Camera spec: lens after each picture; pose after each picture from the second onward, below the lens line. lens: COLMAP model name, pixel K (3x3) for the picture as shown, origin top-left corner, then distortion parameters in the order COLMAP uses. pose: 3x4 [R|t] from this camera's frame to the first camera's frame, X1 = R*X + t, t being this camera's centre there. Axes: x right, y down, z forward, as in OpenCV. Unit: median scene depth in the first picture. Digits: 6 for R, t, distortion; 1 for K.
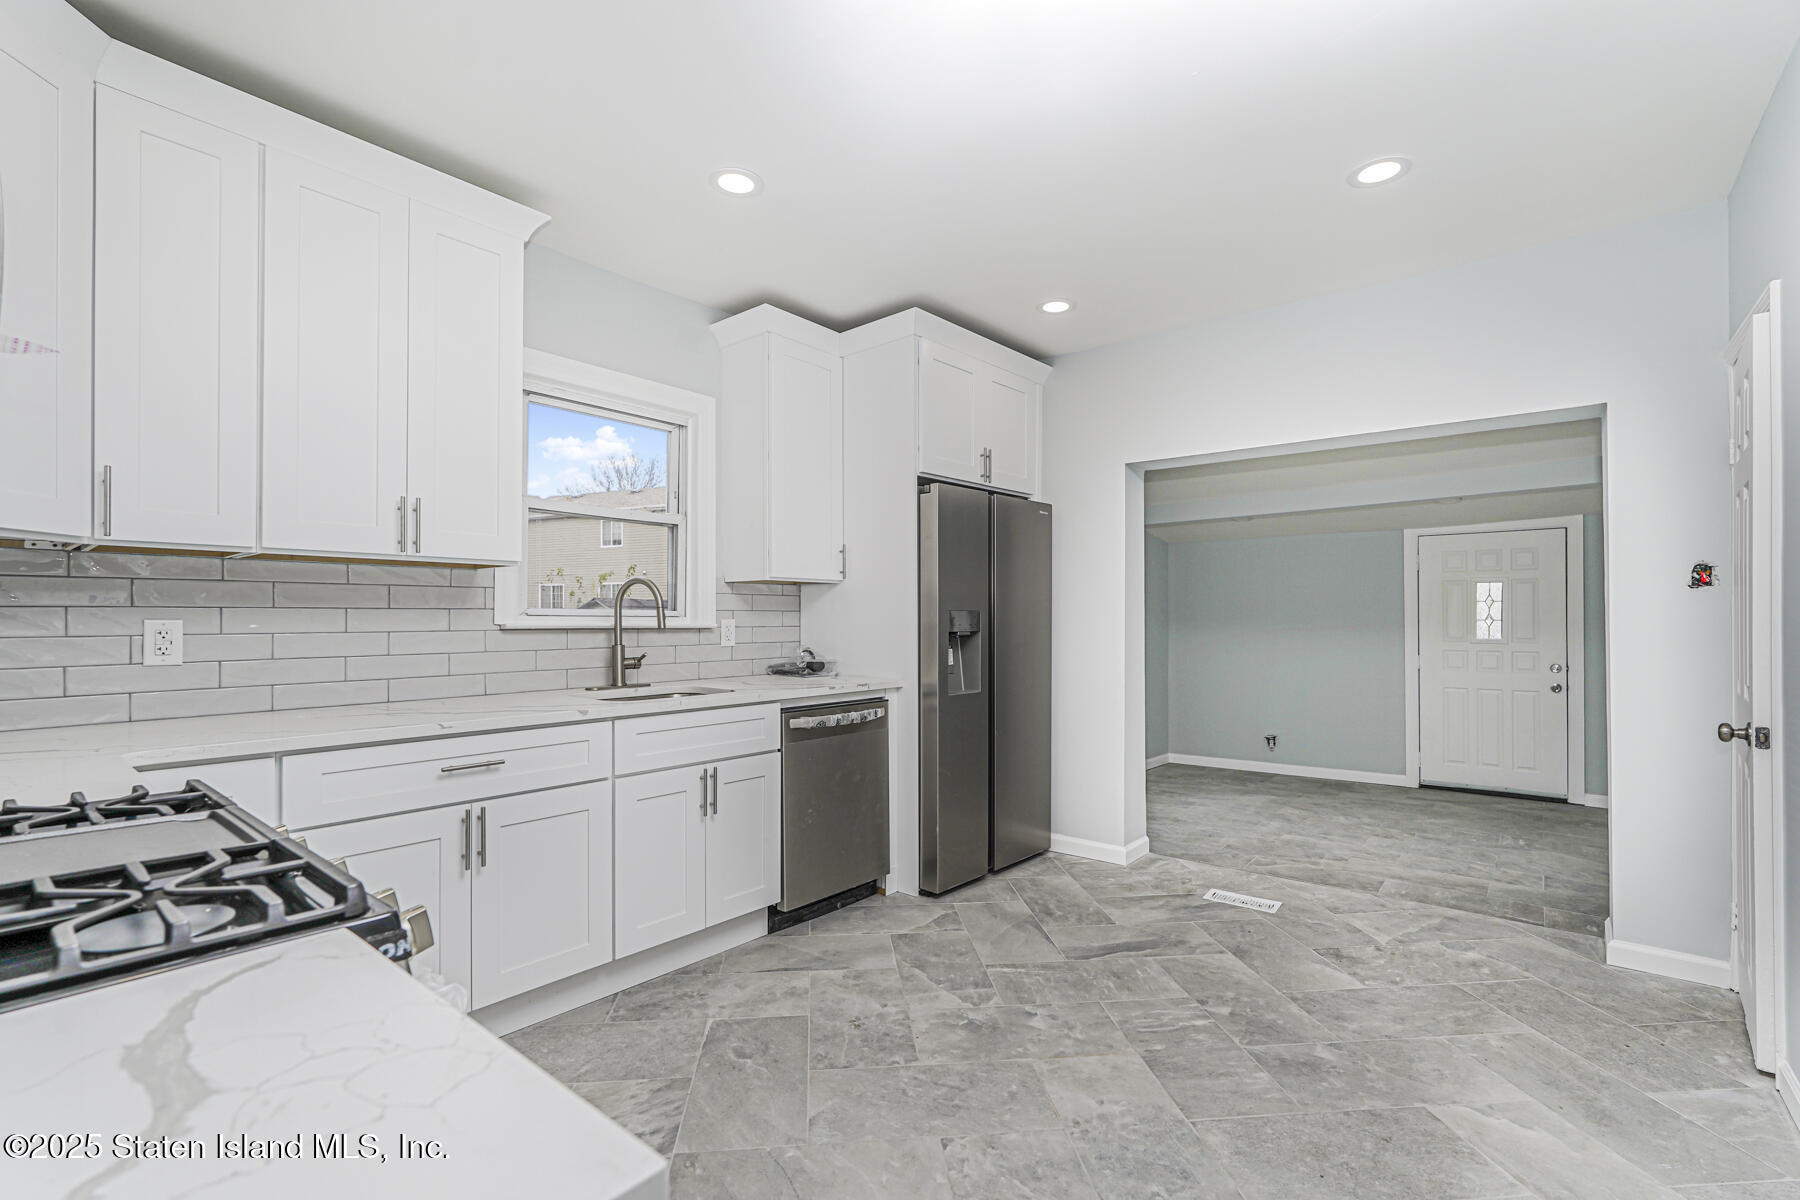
lens RADIAL K [[803.6, 0, 914.3], [0, 803.6, 615.0], [0, 0, 1]] dist [-0.040582, 0.024188]
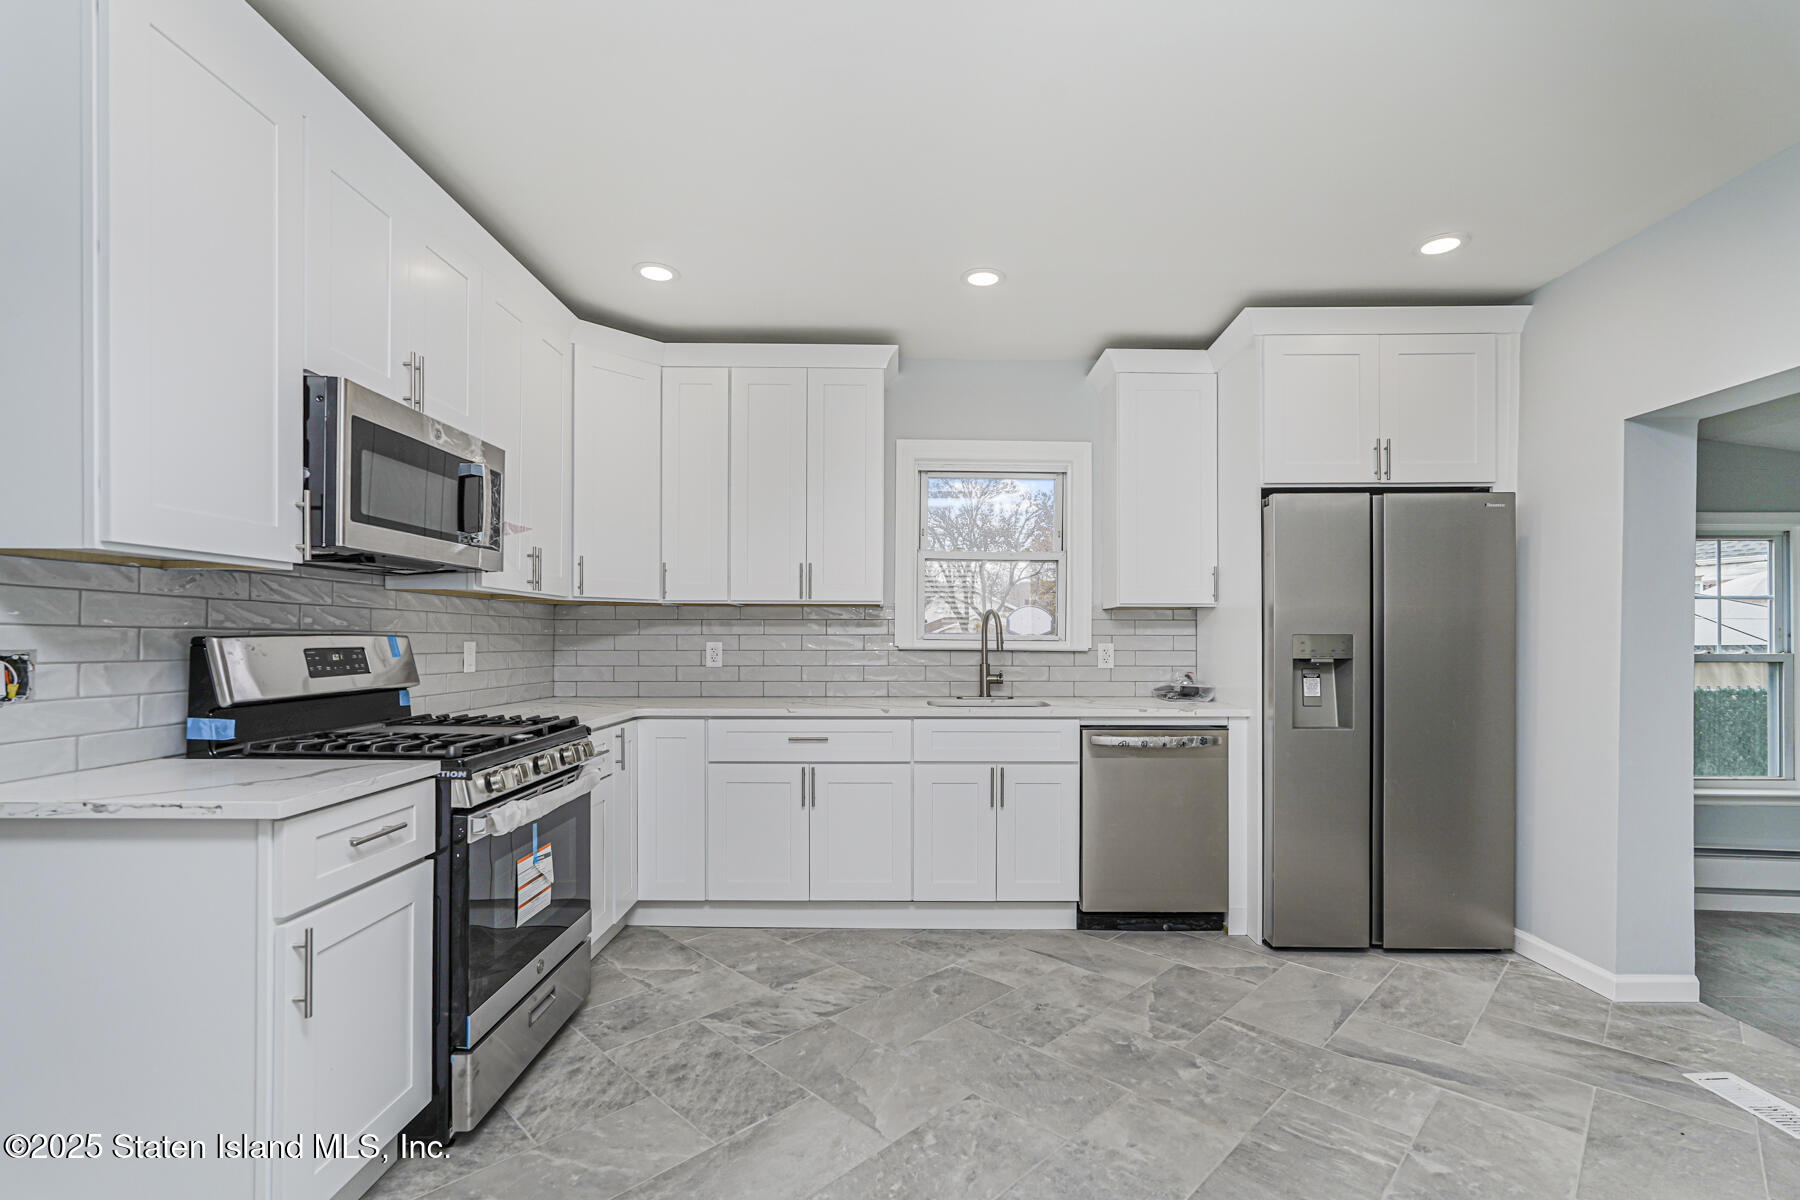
lens RADIAL K [[825.0, 0, 921.4], [0, 825.0, 643.0], [0, 0, 1]] dist [-0.005539, 0.000727]
pose [[0.641131, 0.004302, -0.767420, 0.535926], [0.000237, 0.999983, 0.005803, -0.001904], [0.767432, -0.003903, 0.641119, 0.104369]]
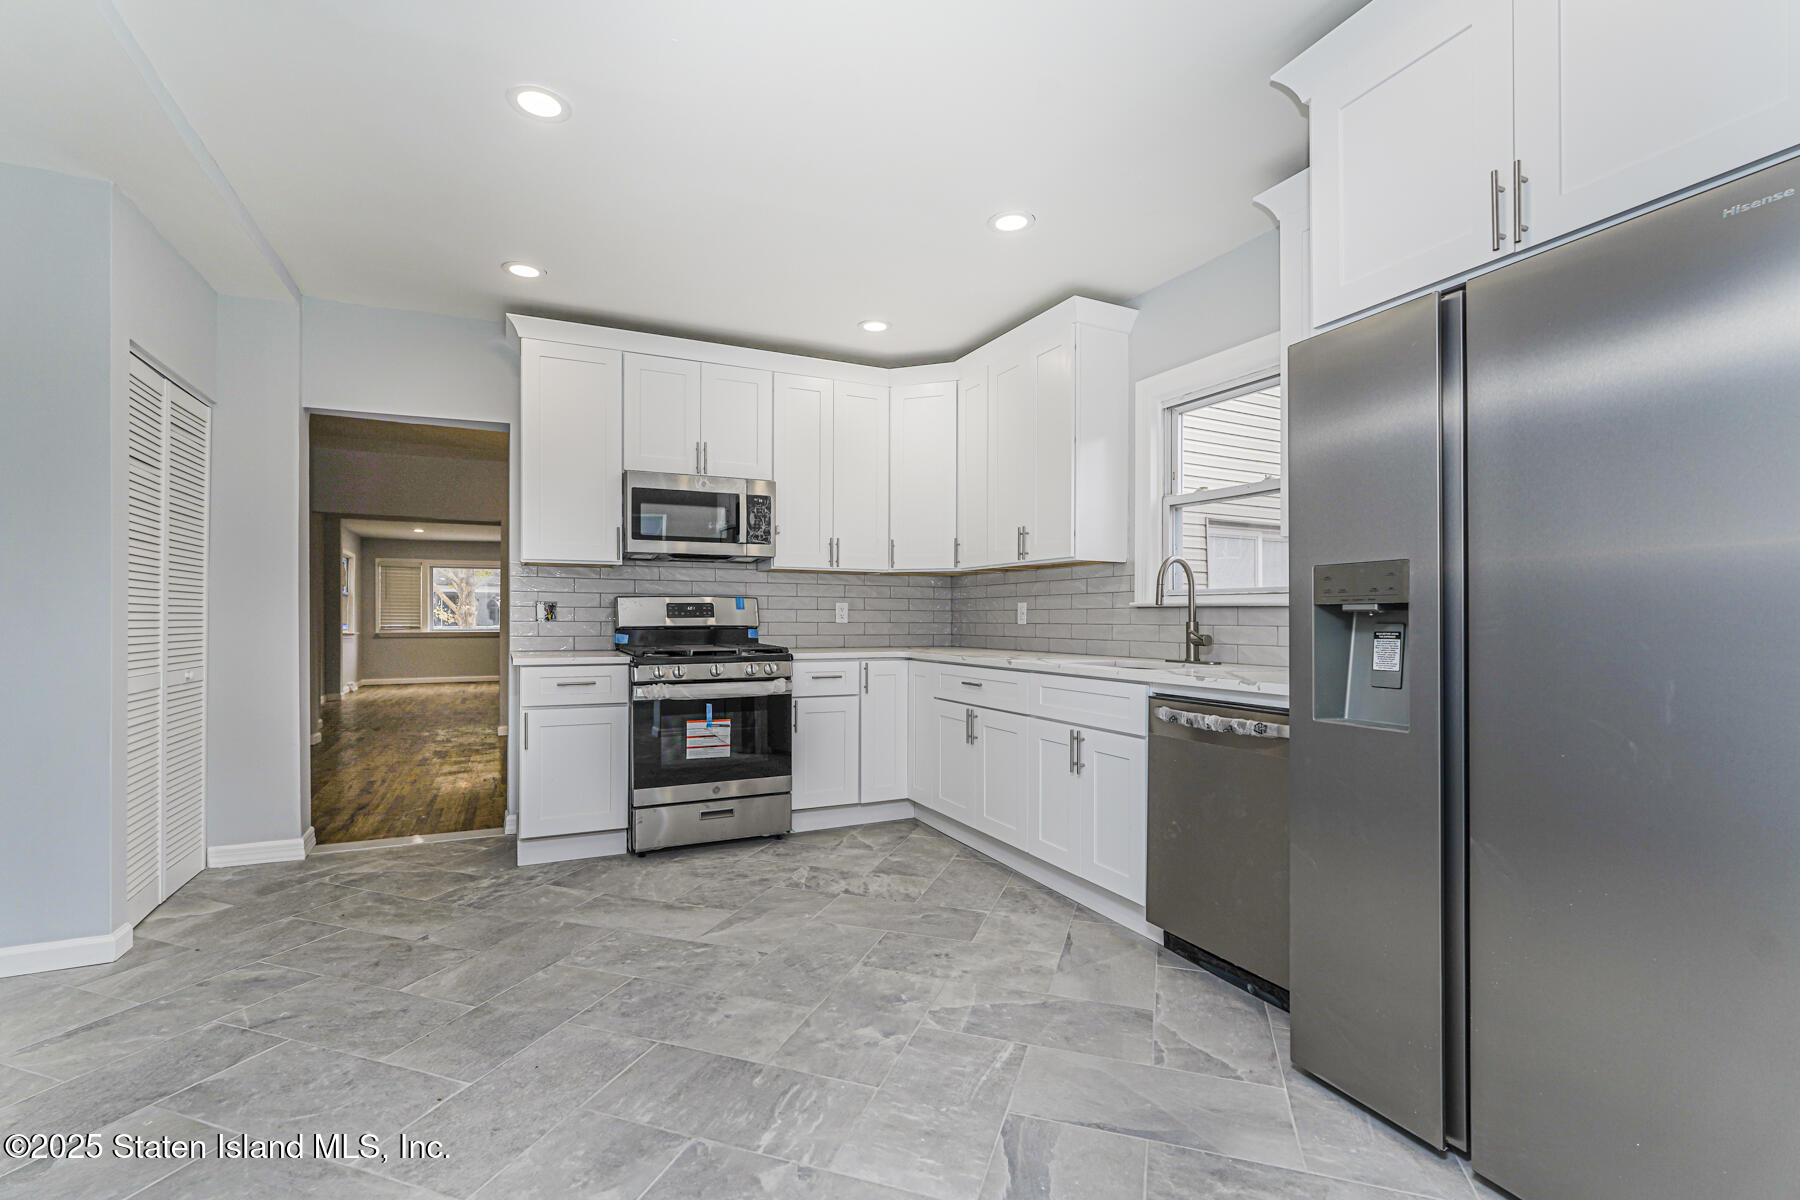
lens RADIAL K [[823.0, 0, 894.2], [0, 823.0, 620.1], [0, 0, 1]] dist [-0.002093, 0.000226]
pose [[-0.439296, -0.000470, -0.898342, 0.752135], [-0.001054, 0.999999, -0.000008, 0.034707], [0.898342, 0.000944, -0.439296, 1.100232]]
